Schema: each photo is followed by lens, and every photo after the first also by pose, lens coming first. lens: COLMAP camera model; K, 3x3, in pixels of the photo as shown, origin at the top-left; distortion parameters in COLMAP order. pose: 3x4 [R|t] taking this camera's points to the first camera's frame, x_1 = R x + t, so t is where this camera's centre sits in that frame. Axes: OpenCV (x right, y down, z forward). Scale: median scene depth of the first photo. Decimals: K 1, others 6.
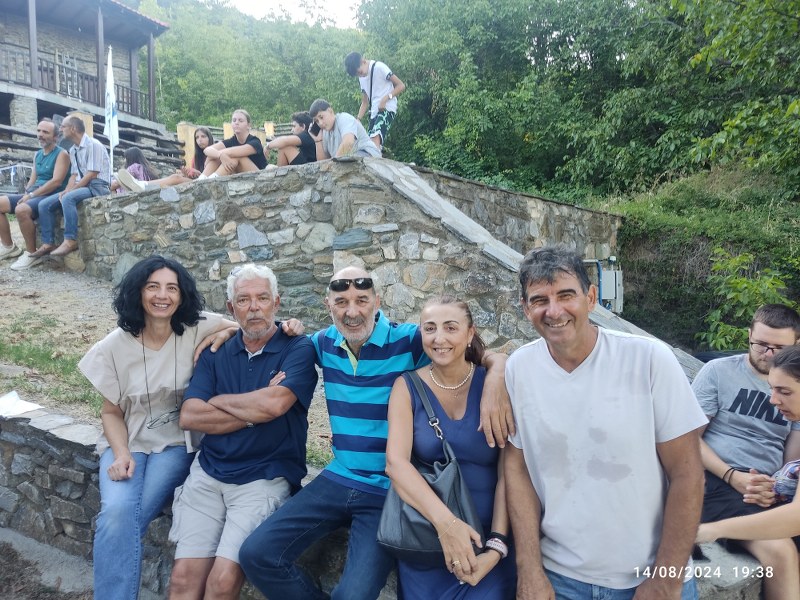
lens RADIAL K [[599.4, 0, 387.1], [0, 599.4, 320.5], [0, 0, 1]] dist [0.065947, -0.081153]
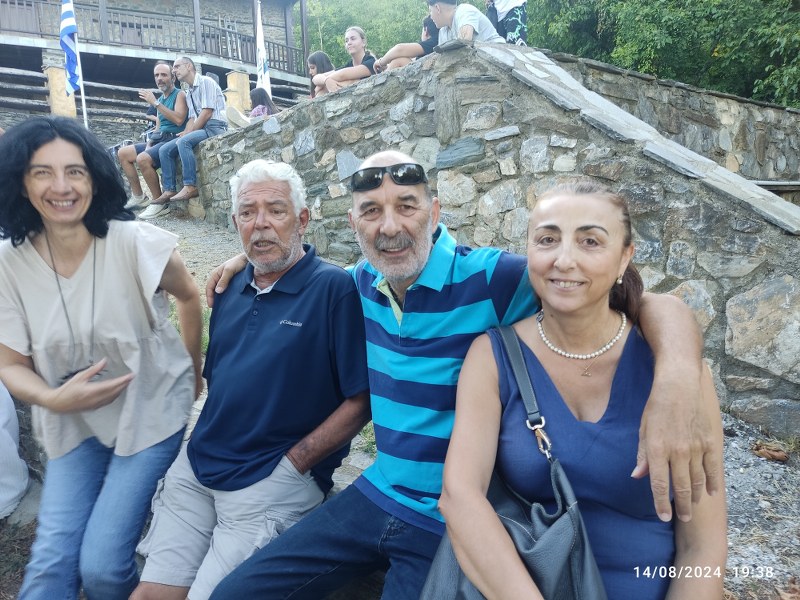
lens RADIAL K [[599.4, 0, 385.1], [0, 599.4, 309.1], [0, 0, 1]] dist [0.065947, -0.081153]
pose [[0.965112, 0.004649, -0.261795, 0.050452], [0.011083, 0.998221, 0.058584, 0.016131], [0.261602, -0.059441, 0.963344, 0.221550]]
